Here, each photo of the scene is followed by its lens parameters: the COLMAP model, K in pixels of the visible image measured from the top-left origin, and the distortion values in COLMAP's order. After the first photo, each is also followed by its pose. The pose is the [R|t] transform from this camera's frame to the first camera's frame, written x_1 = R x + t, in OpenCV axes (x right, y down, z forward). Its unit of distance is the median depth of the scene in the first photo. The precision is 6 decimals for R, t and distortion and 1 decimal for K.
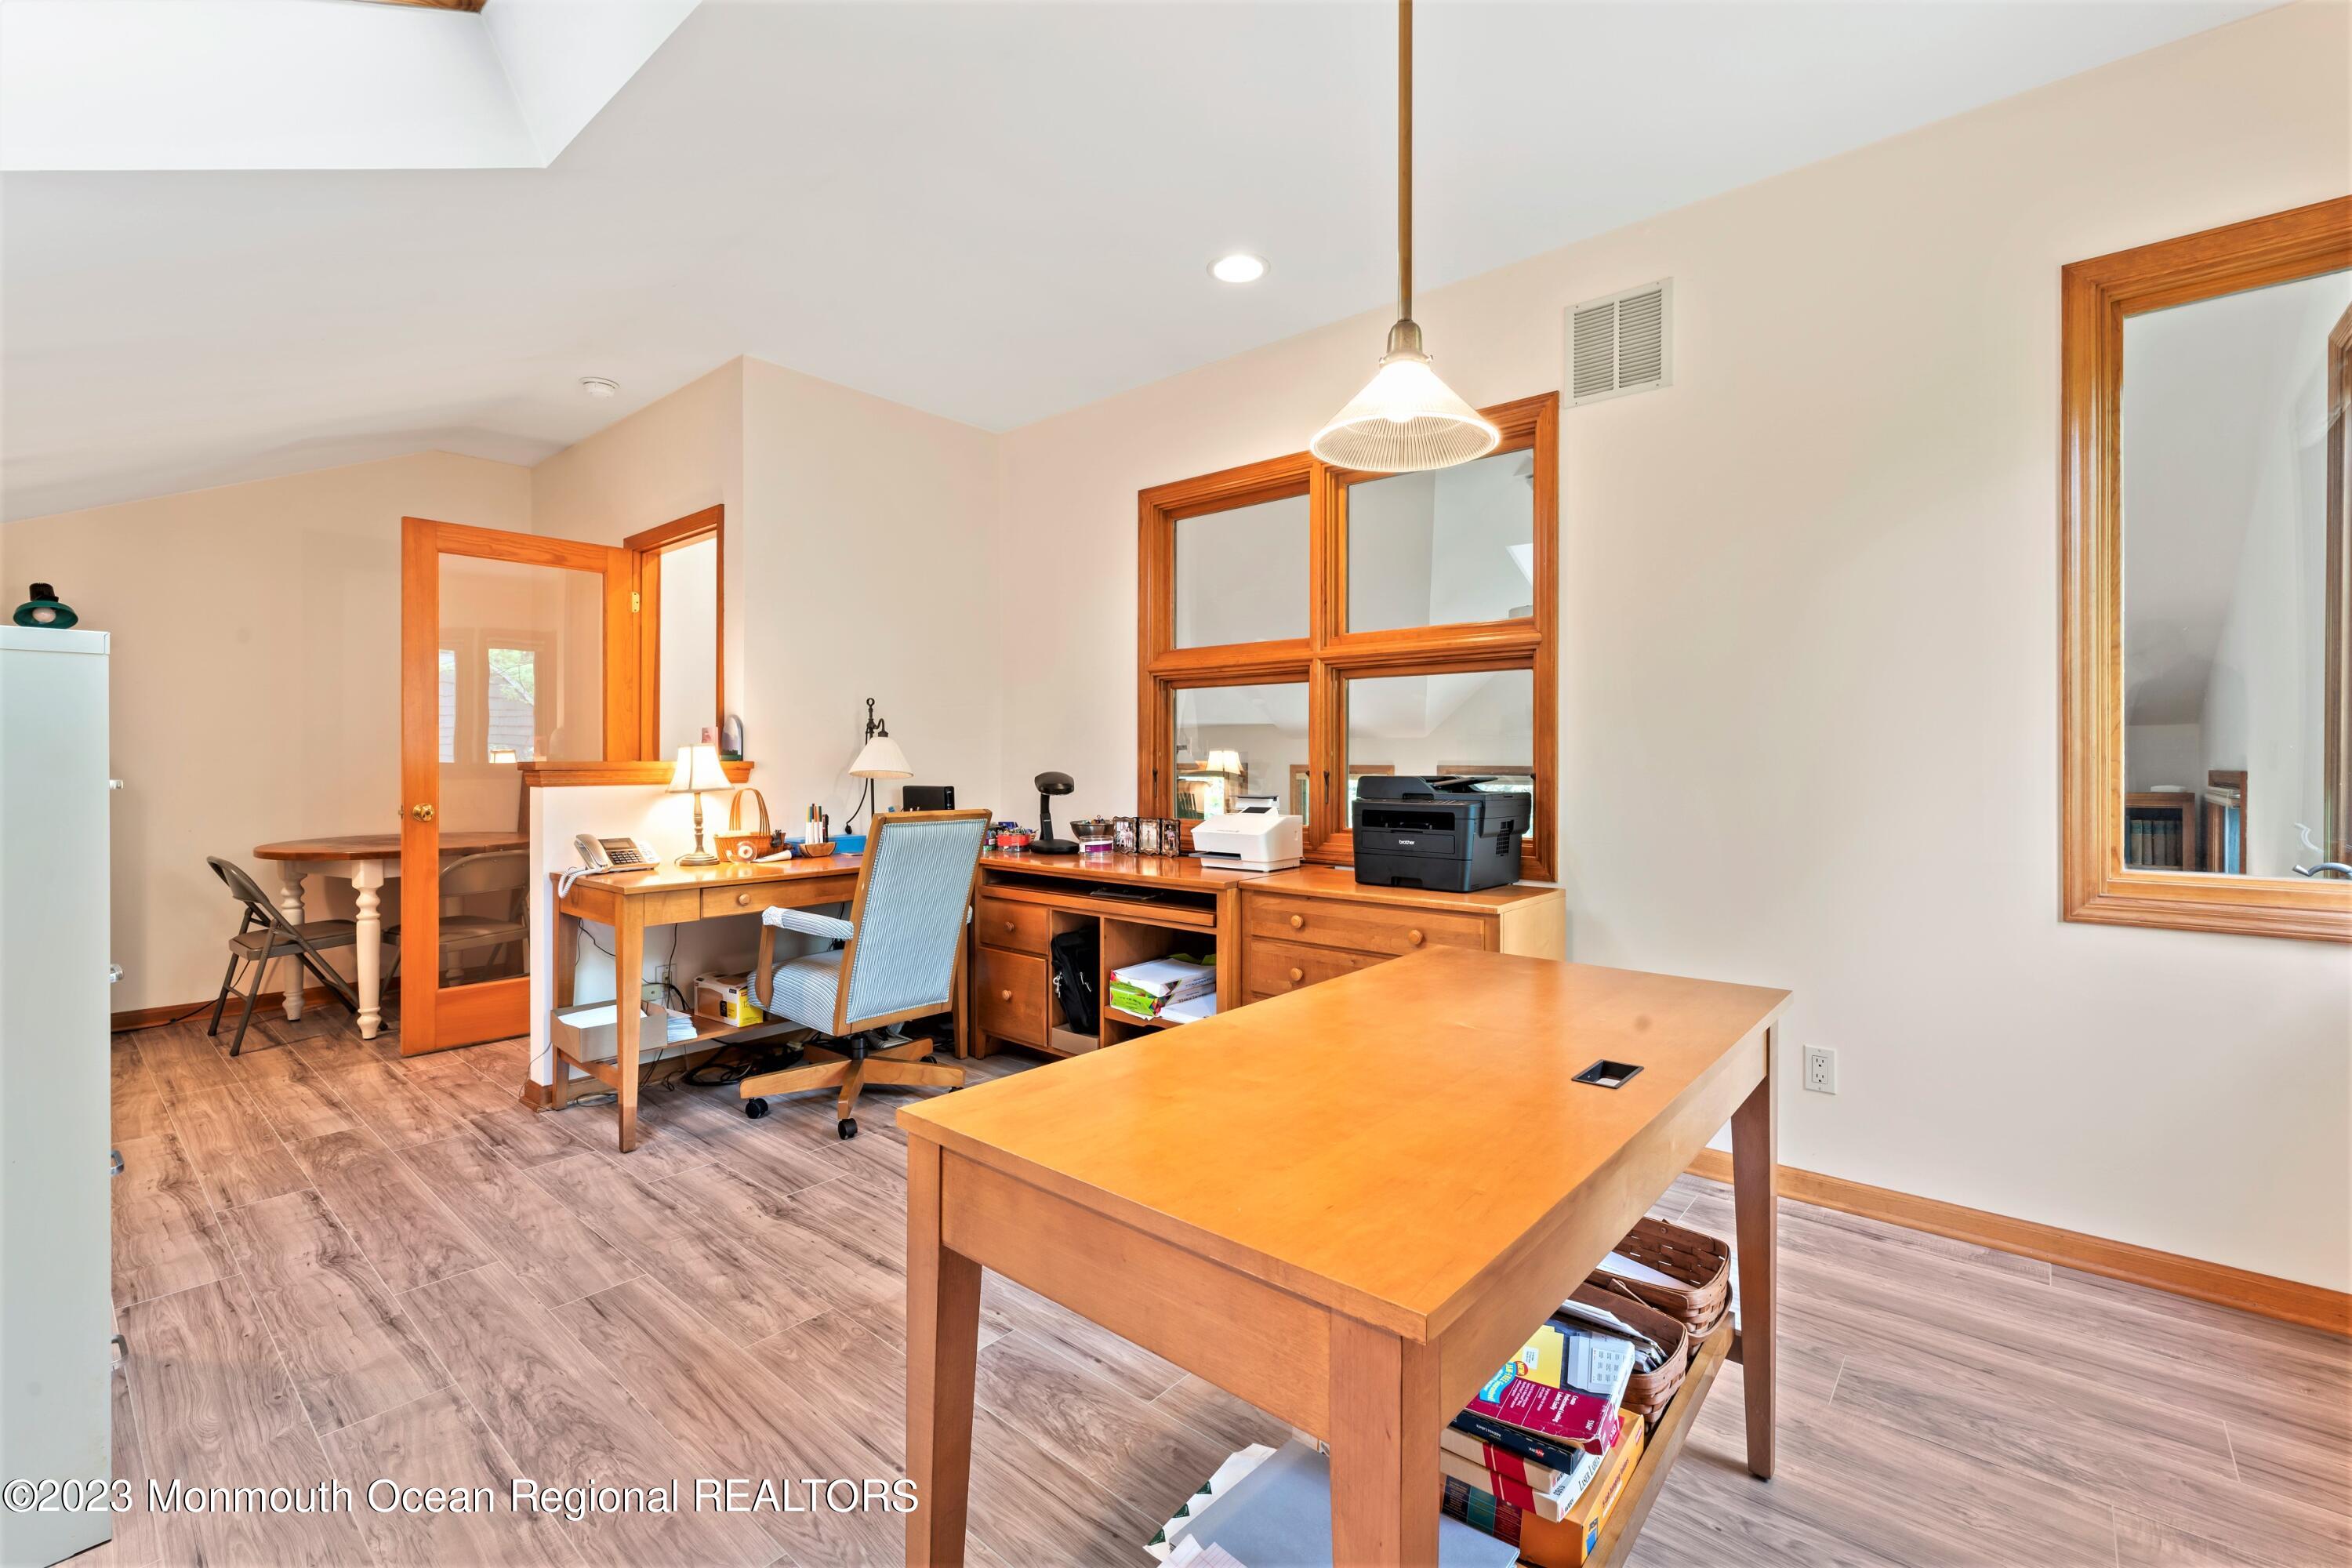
lens RADIAL K [[1012.4, 0, 1172.2], [0, 1012.4, 761.2], [0, 0, 1]] dist [0.000554, 0.000088]
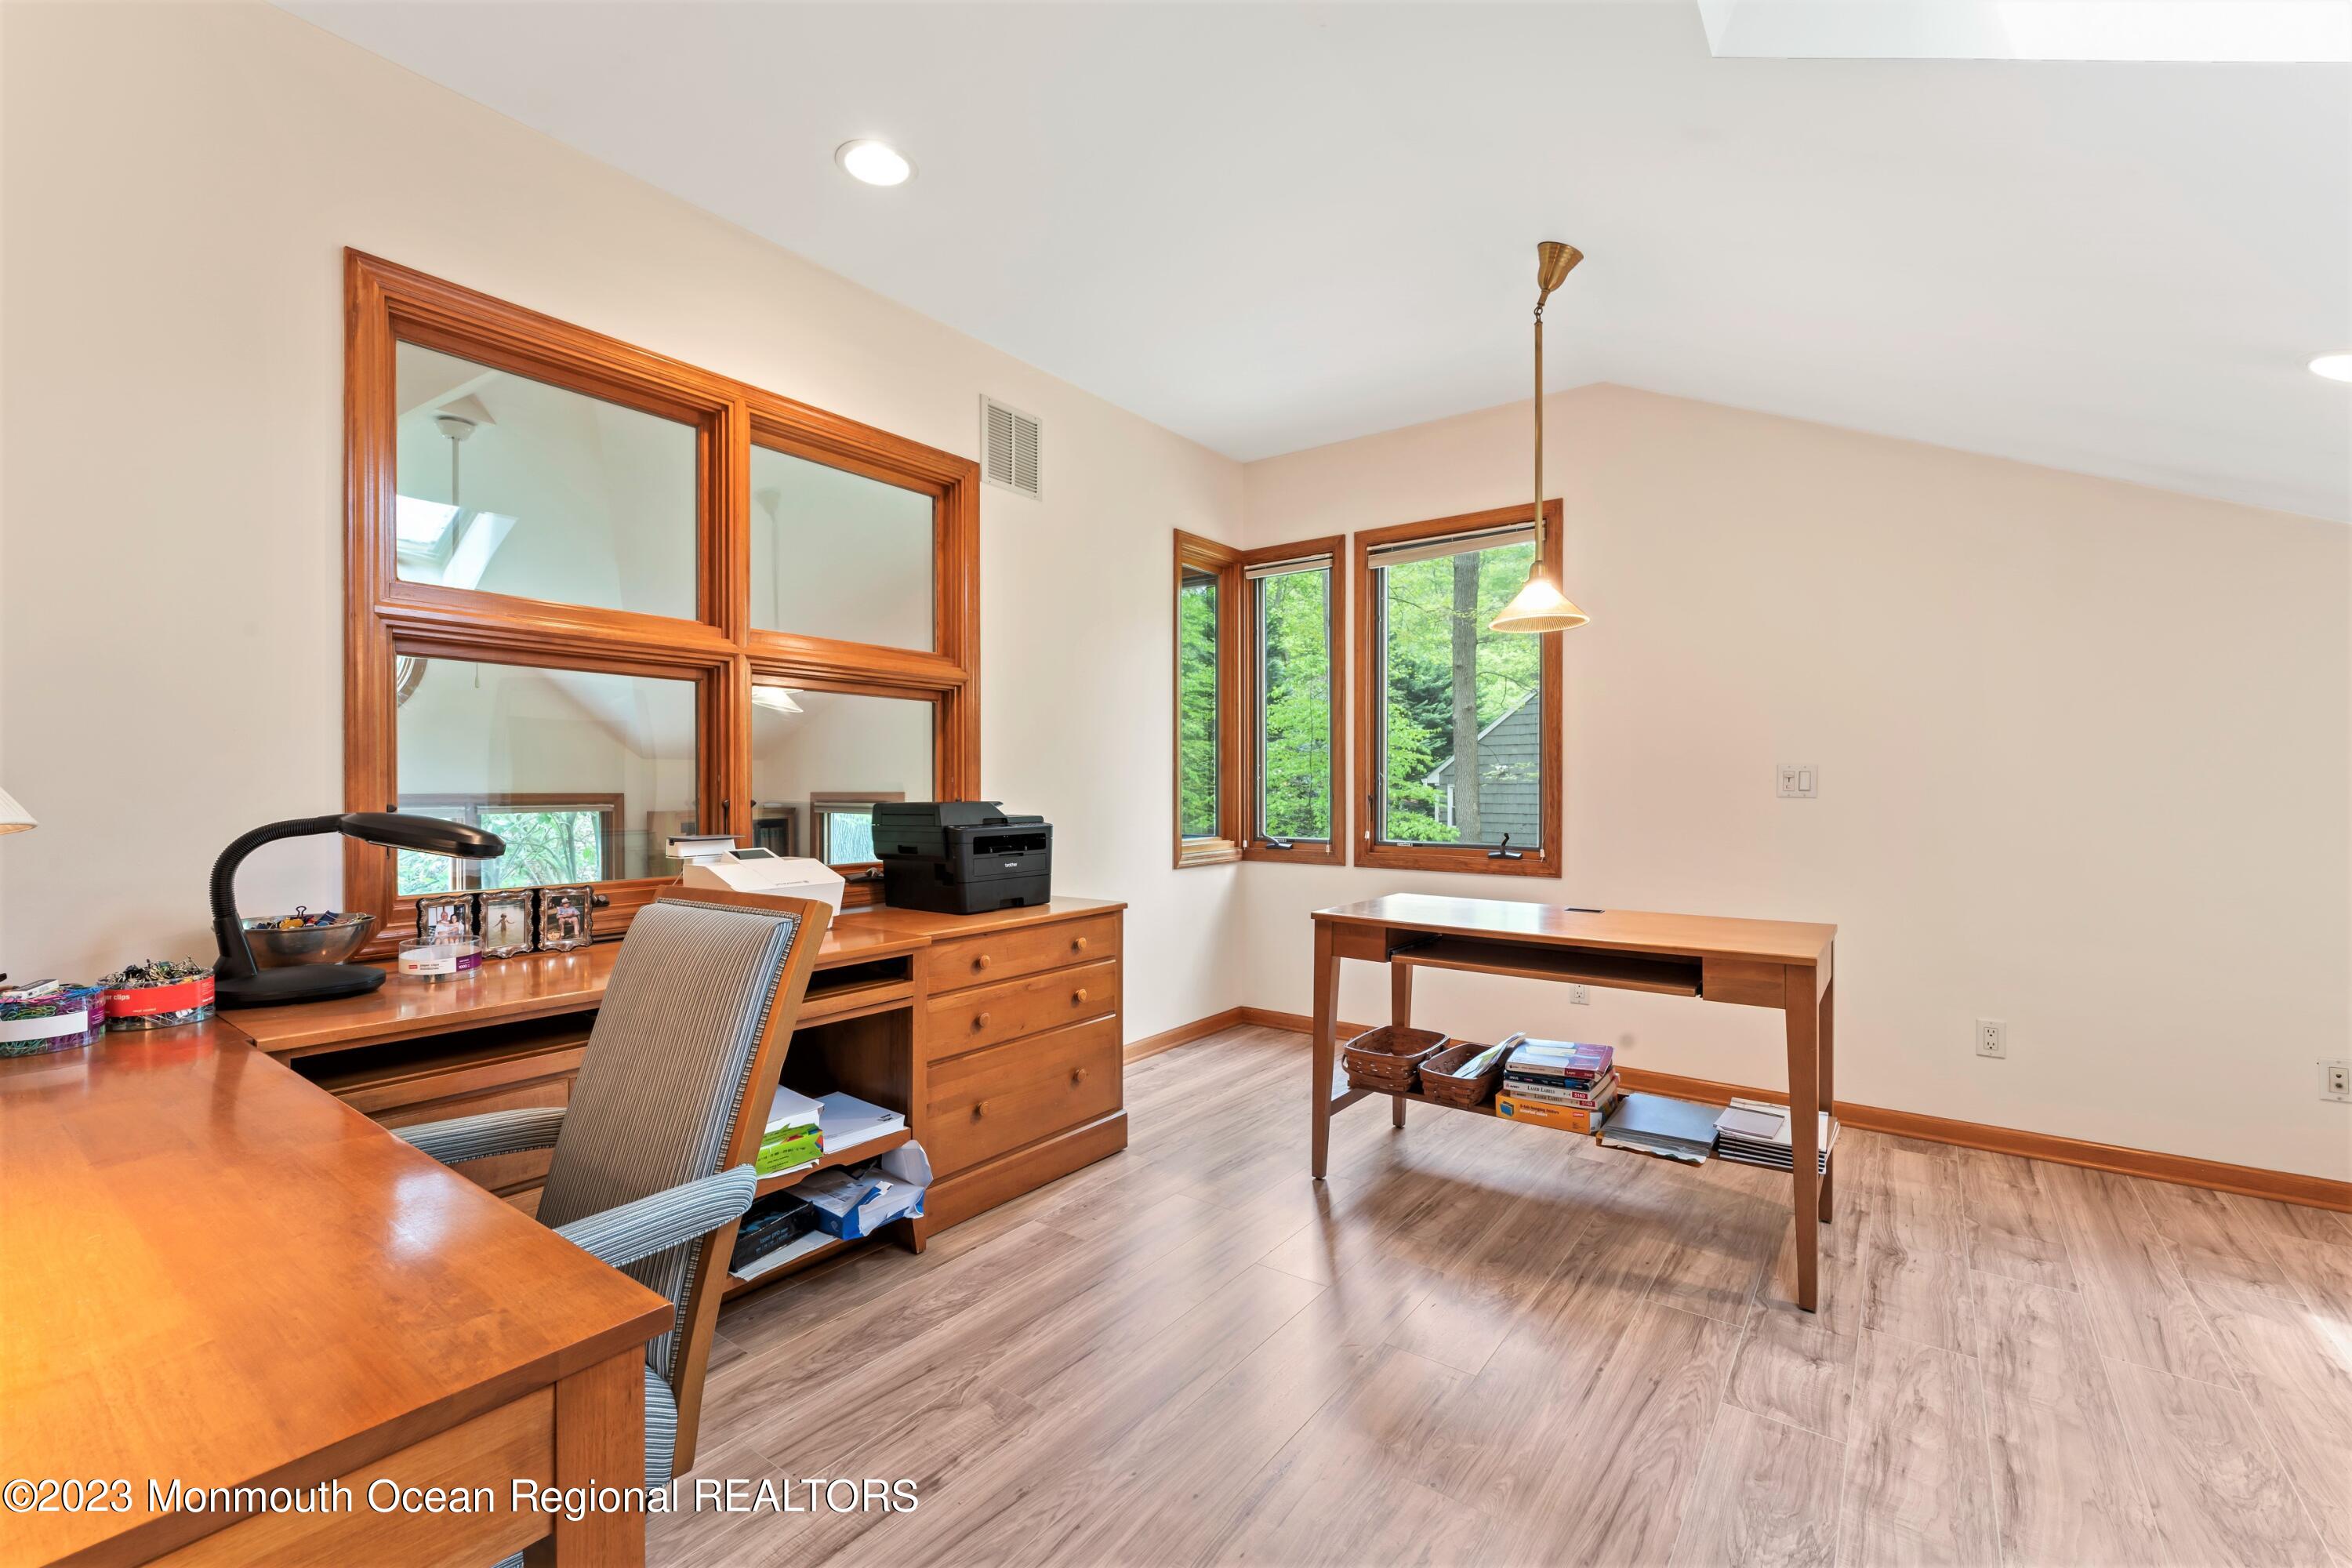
lens RADIAL K [[1012.4, 0, 1172.1], [0, 1012.4, 789.8], [0, 0, 1]] dist [0.000554, 0.000088]
pose [[-0.082007, -0.006126, 0.996613, -1.037959], [0.004334, 0.999969, 0.006504, -0.003659], [-0.996622, 0.004852, -0.081978, 1.165490]]
